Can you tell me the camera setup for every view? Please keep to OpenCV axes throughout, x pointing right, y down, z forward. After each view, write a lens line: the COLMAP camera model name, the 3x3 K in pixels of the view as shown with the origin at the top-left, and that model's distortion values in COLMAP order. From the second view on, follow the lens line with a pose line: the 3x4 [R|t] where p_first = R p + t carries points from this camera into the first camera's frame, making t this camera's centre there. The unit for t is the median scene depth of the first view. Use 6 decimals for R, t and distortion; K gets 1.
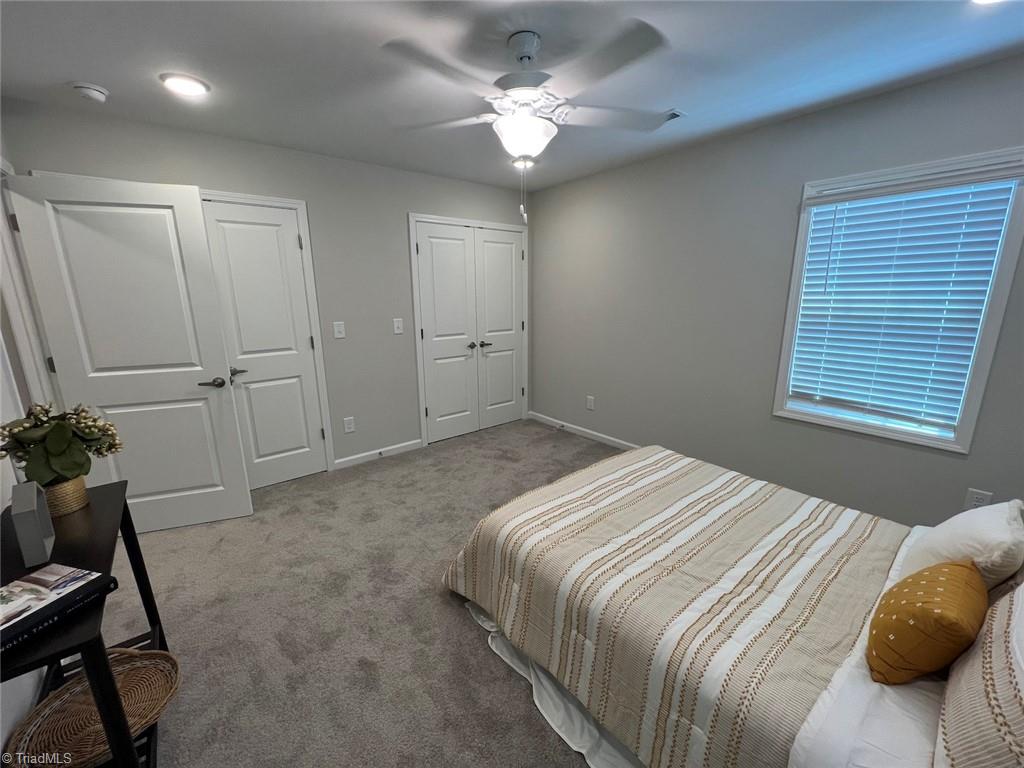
lens RADIAL K [[413.5, 0, 512.0], [0, 413.5, 384.0], [0, 0, 1]] dist [0.000305, -0.000088]
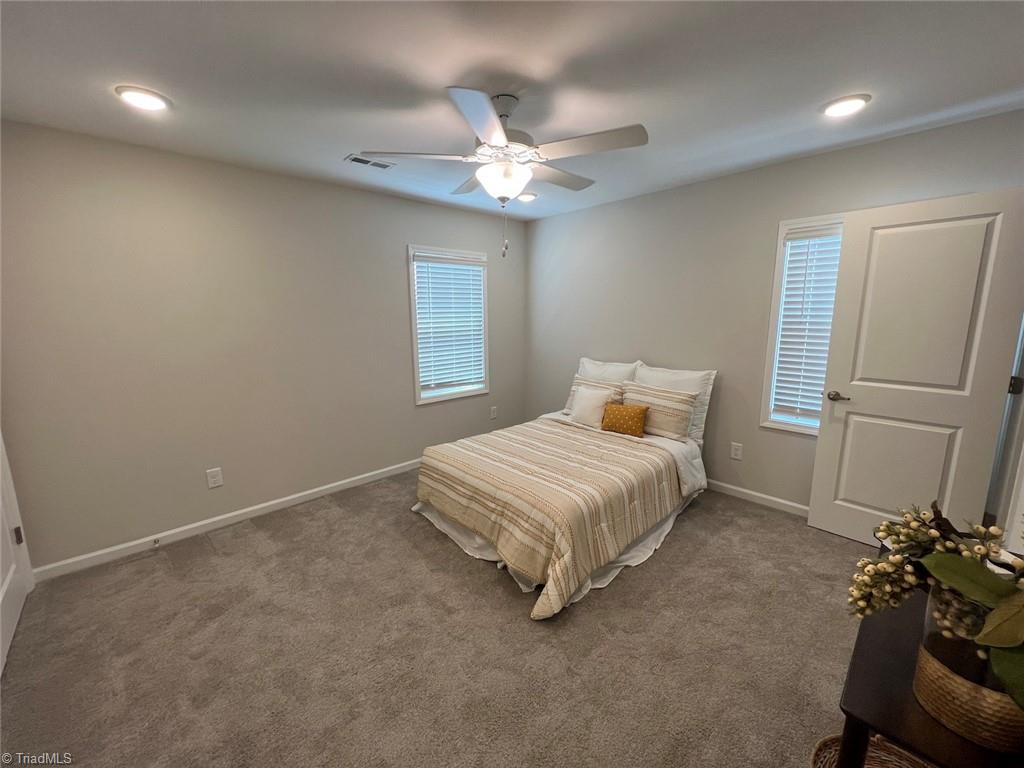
lens RADIAL K [[409.6, 0, 512.0], [0, 409.6, 384.0], [0, 0, 1]] dist [-0.000072, -0.000059]
pose [[-0.075340, -0.167470, 0.982994, -0.784444], [0.229269, 0.956476, 0.180525, -0.181339], [-0.970443, 0.238971, -0.033665, 0.768780]]
